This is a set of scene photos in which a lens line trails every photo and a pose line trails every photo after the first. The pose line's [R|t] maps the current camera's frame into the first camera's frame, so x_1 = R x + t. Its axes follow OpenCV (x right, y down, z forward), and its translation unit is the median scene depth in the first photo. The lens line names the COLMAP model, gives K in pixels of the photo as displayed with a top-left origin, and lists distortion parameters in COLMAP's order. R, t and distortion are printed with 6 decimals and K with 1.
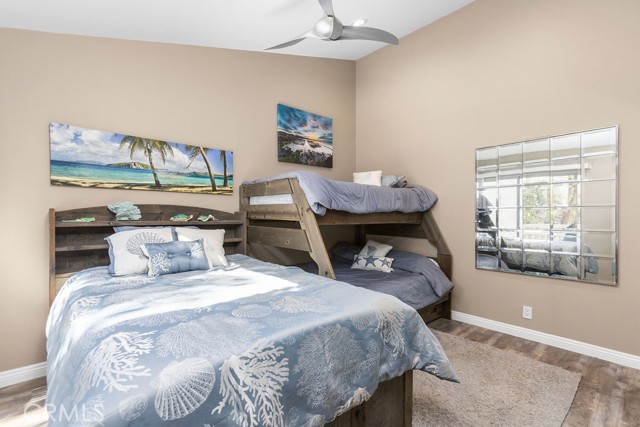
lens RADIAL K [[297.5, 0, 320.1], [0, 297.5, 213.8], [0, 0, 1]] dist [-0.011949, -0.000132]
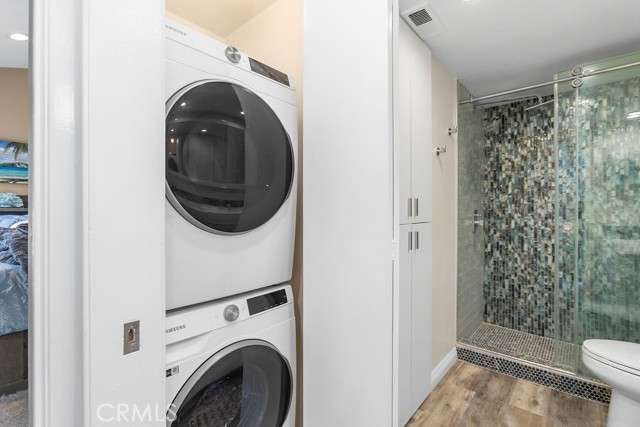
lens RADIAL K [[297.5, 0, 319.9], [0, 297.5, 212.2], [0, 0, 1]] dist [-0.011949, -0.000132]
pose [[0.993283, -0.002596, 0.115683, 0.535787], [0.002286, 0.999993, 0.002817, 0.041392], [-0.115689, -0.002534, 0.993282, -0.427595]]
